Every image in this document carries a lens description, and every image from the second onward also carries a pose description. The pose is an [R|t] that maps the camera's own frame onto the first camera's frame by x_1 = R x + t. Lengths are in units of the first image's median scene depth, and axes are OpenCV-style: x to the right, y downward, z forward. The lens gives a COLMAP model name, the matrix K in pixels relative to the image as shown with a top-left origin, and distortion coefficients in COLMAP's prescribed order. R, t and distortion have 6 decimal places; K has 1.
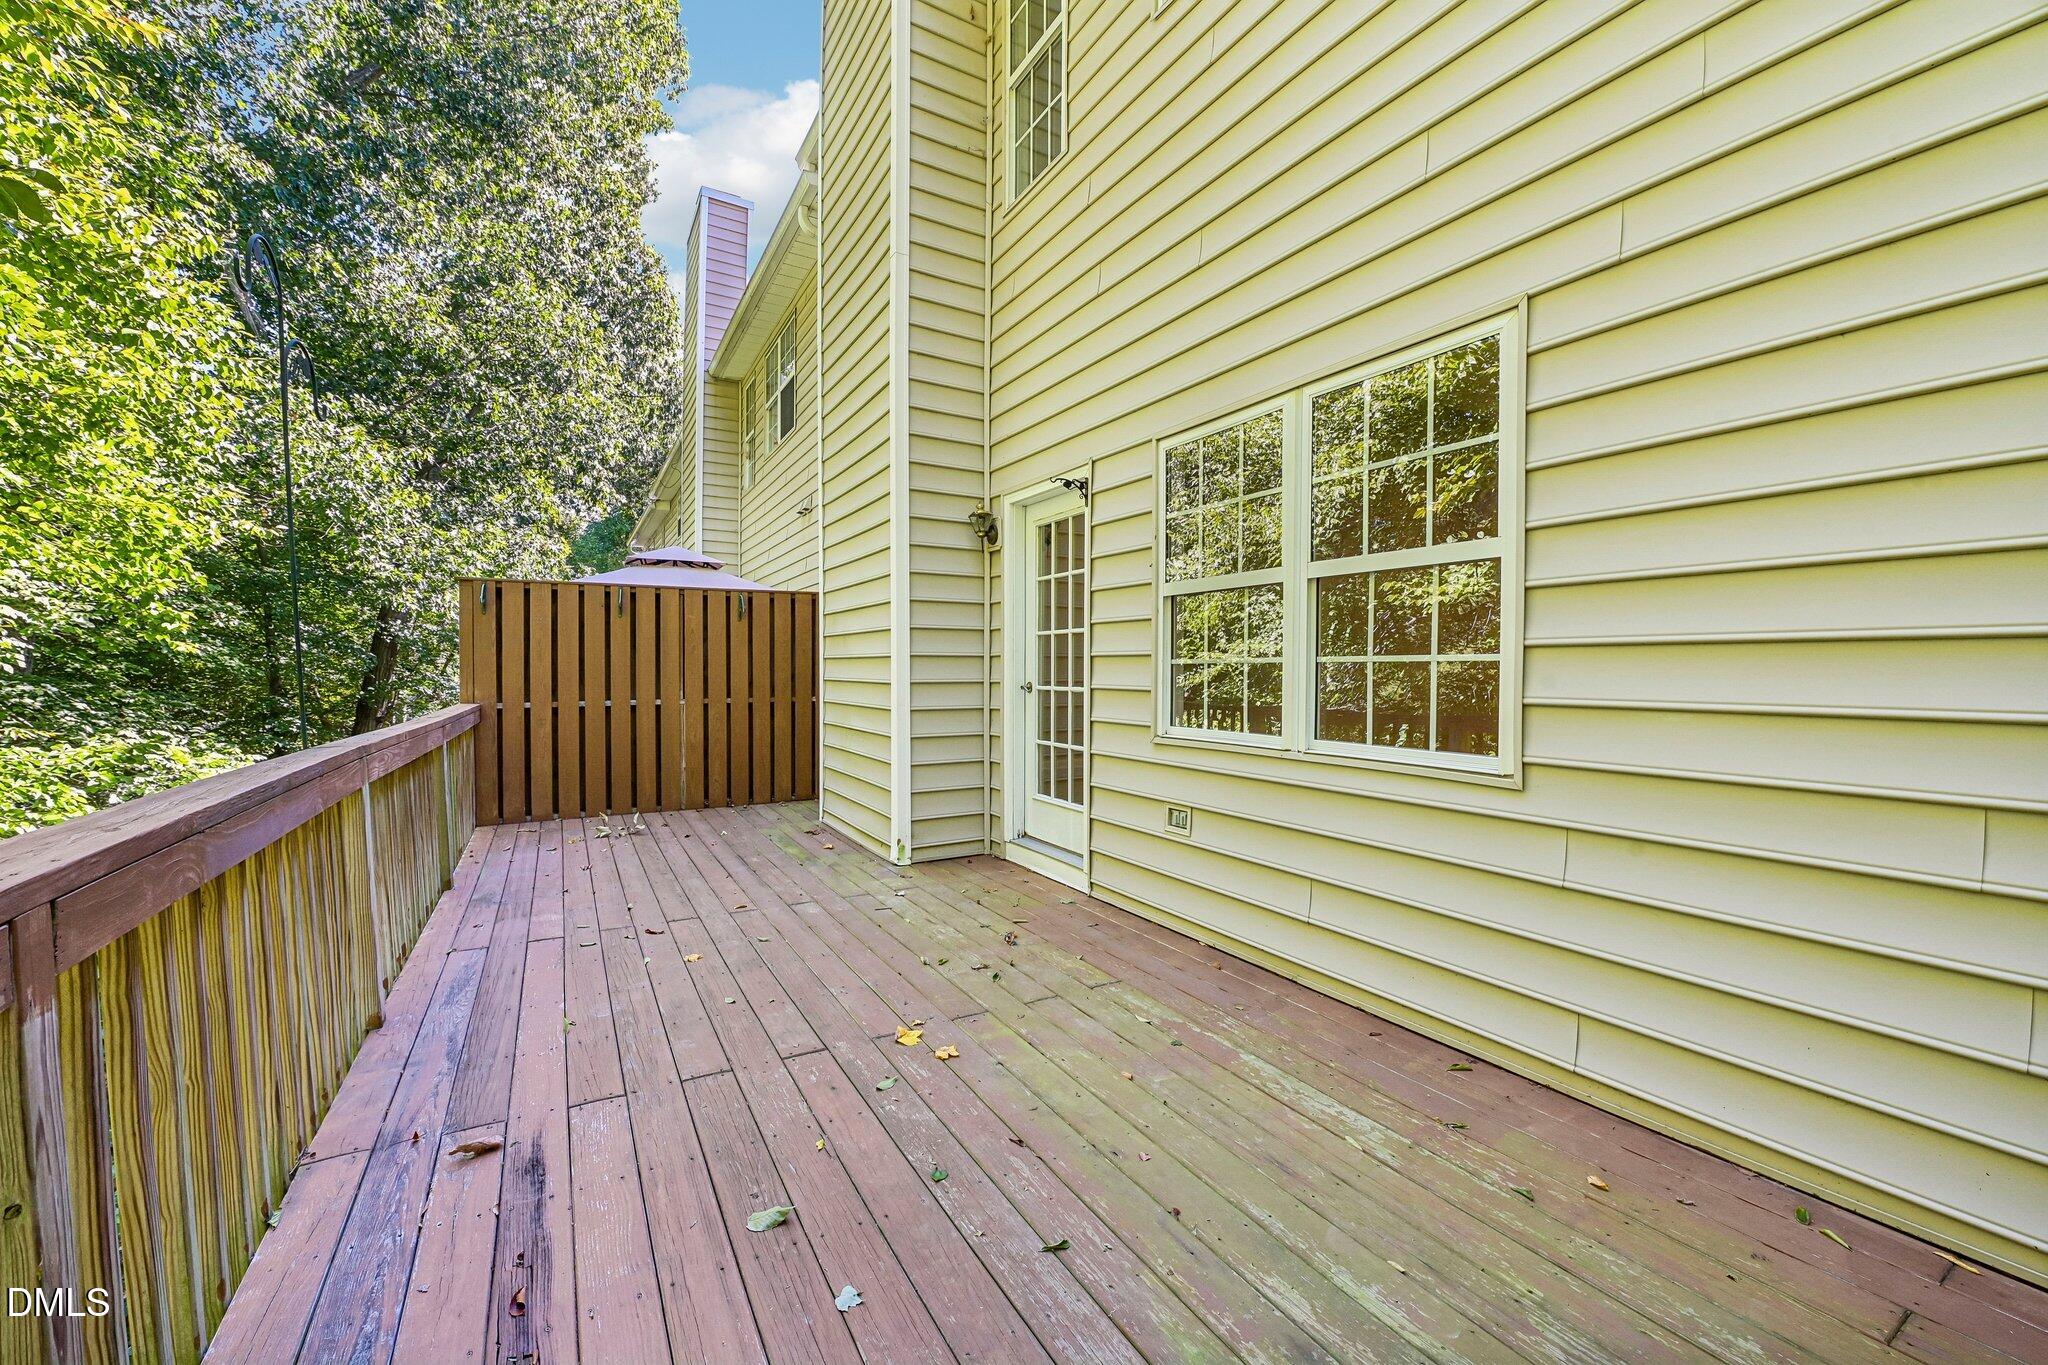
lens RADIAL K [[812.7, 0, 1031.6], [0, 812.7, 681.9], [0, 0, 1]] dist [-0.017222, -0.001766]
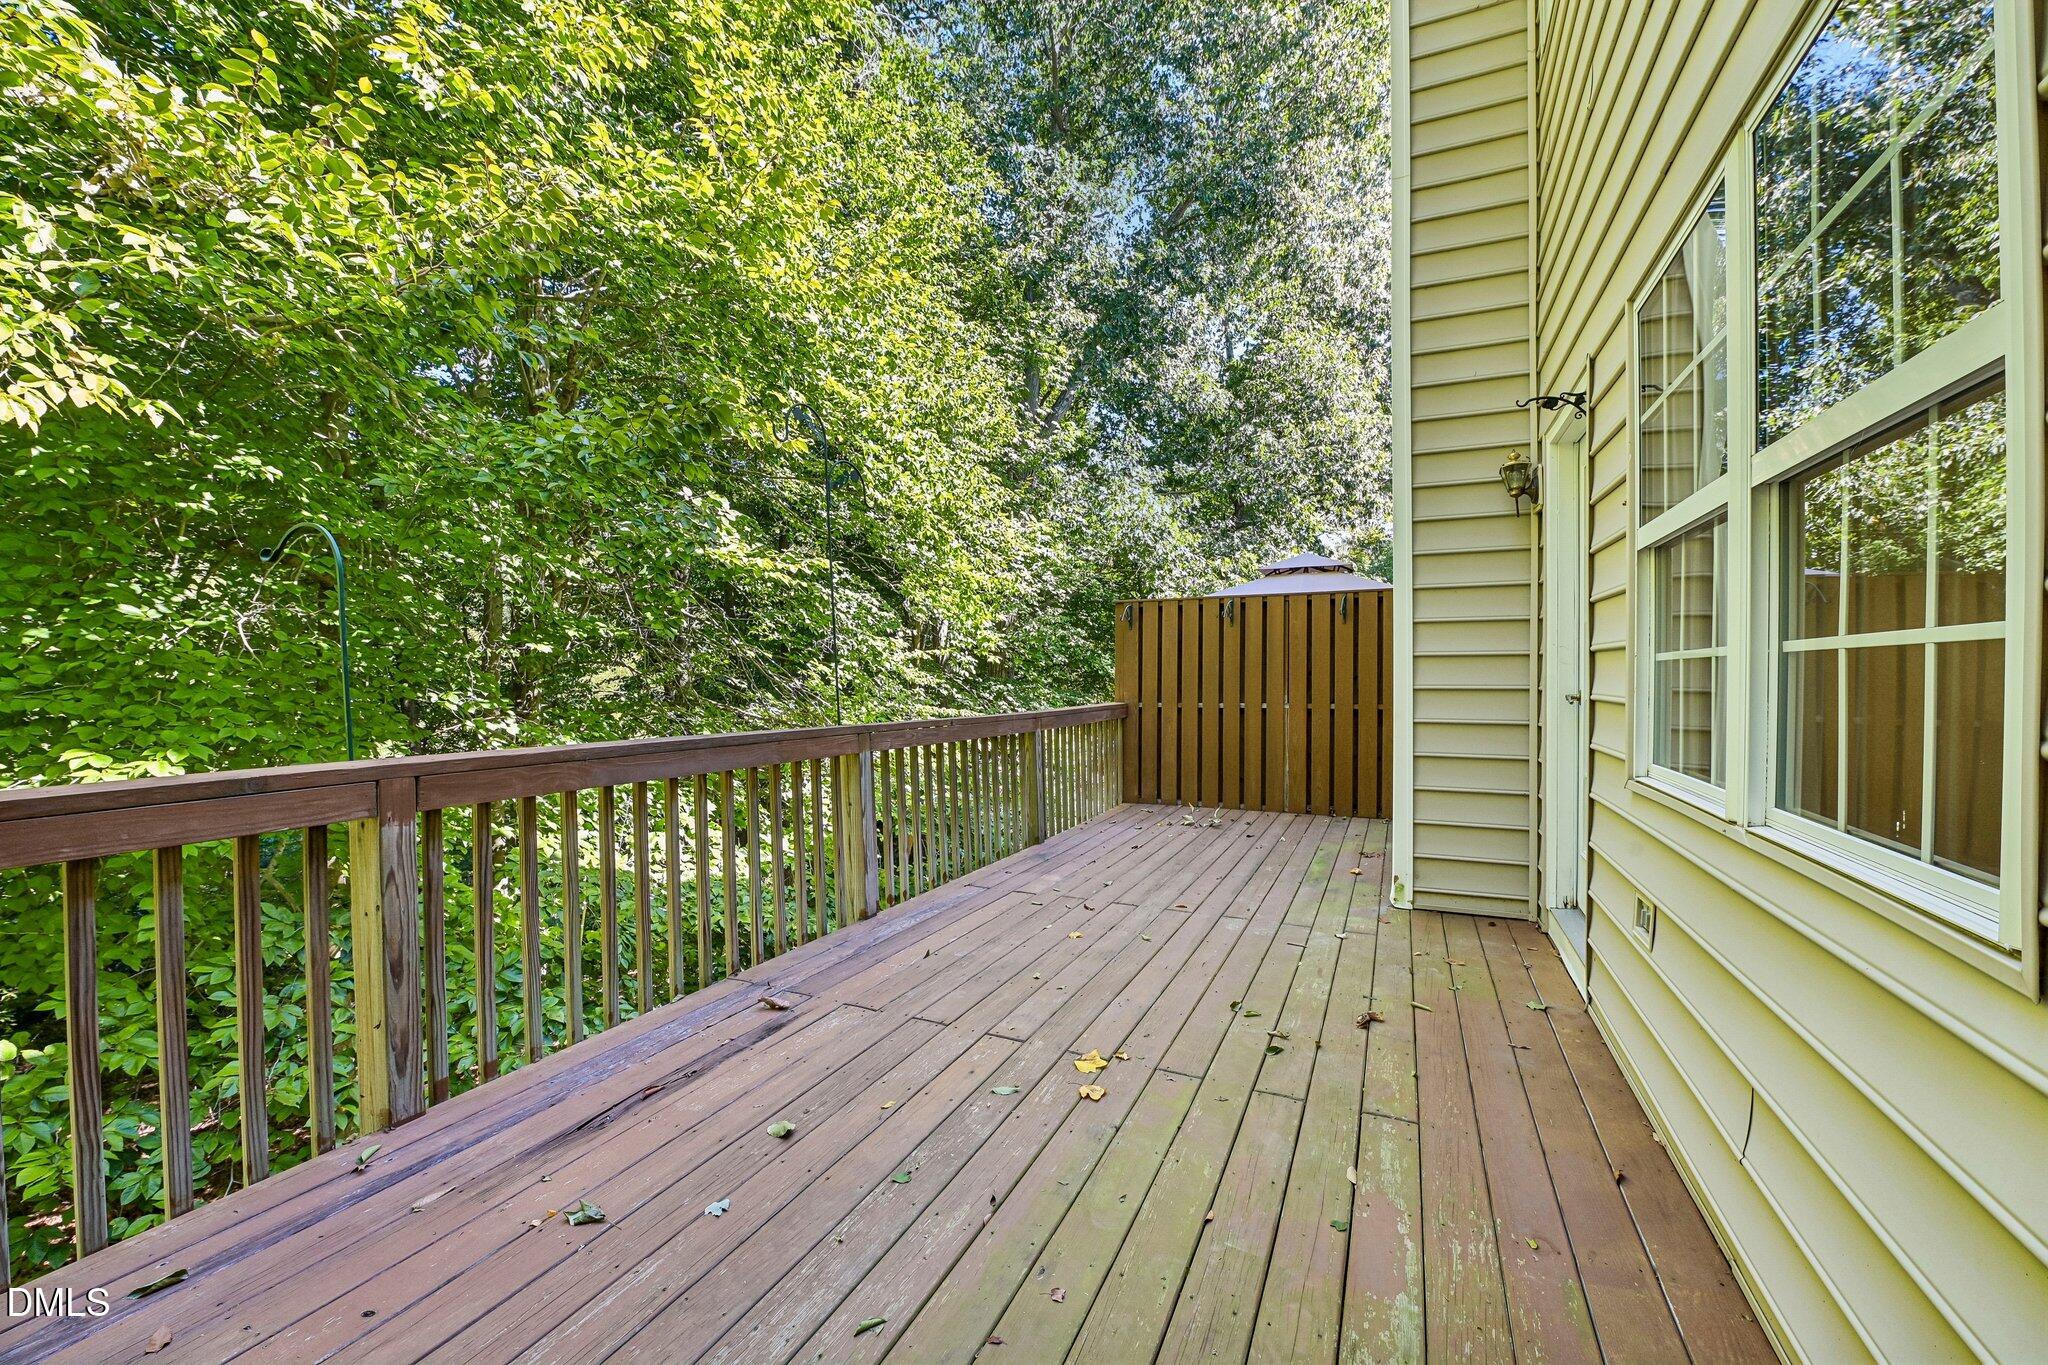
lens RADIAL K [[812.7, 0, 1030.2], [0, 812.7, 679.4], [0, 0, 1]] dist [-0.017222, -0.001766]
pose [[0.574162, 0.002456, -0.818738, 0.407719], [-0.011949, 0.999914, -0.005380, 0.000709], [0.818654, 0.012872, 0.574142, 0.285820]]
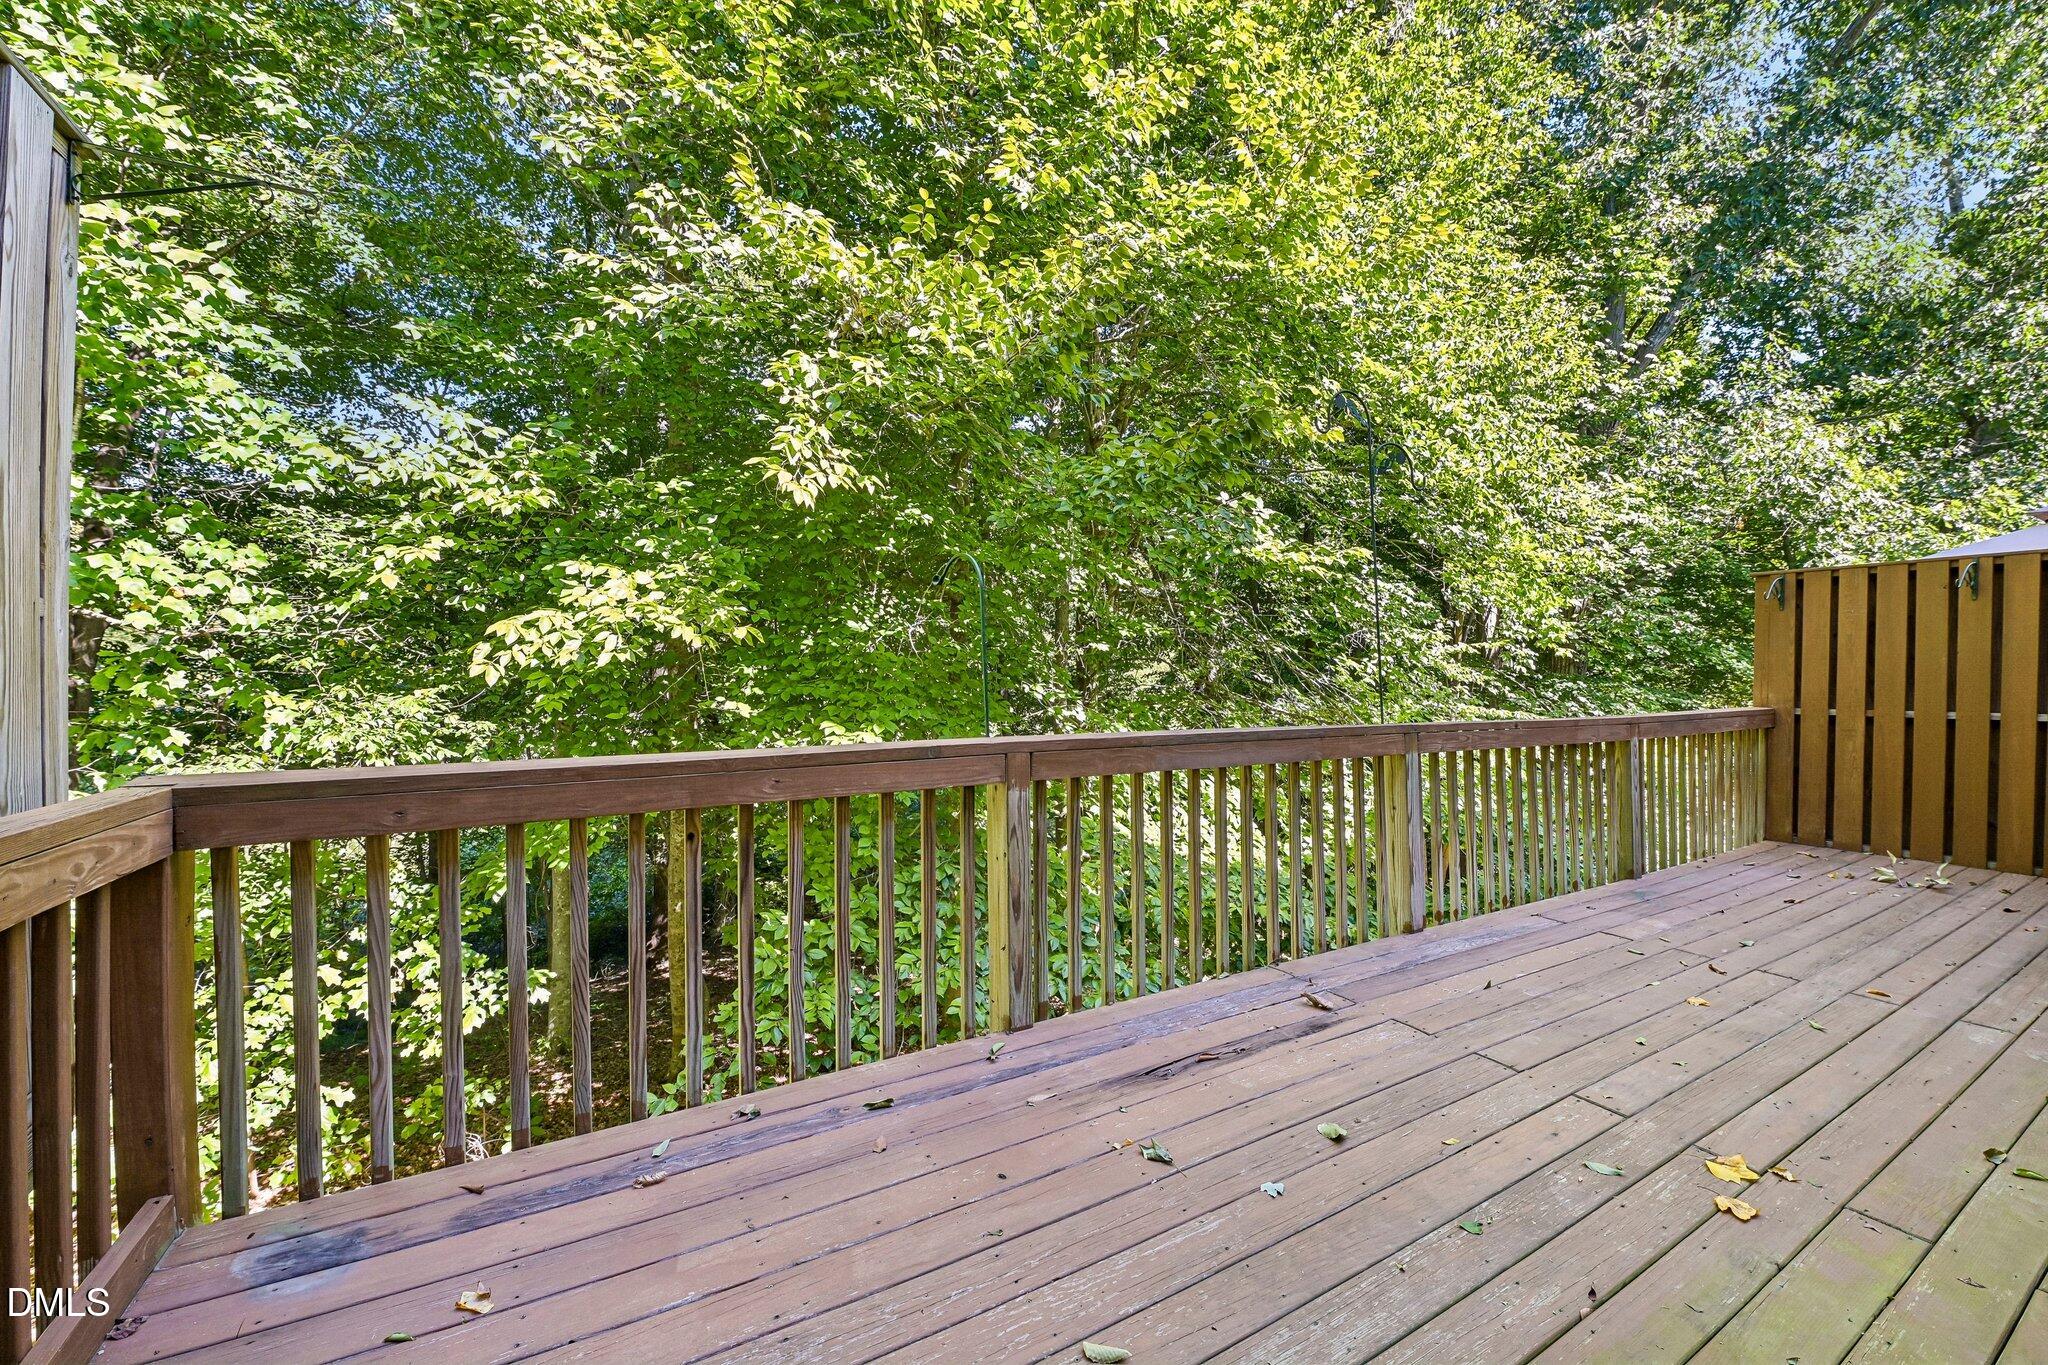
lens RADIAL K [[812.7, 0, 1029.8], [0, 812.7, 679.8], [0, 0, 1]] dist [-0.017222, -0.001766]
pose [[-0.009497, 0.009811, -0.999907, 0.402292], [-0.016485, 0.999814, 0.009967, 0.000347], [0.999819, 0.016578, -0.009334, 0.262457]]
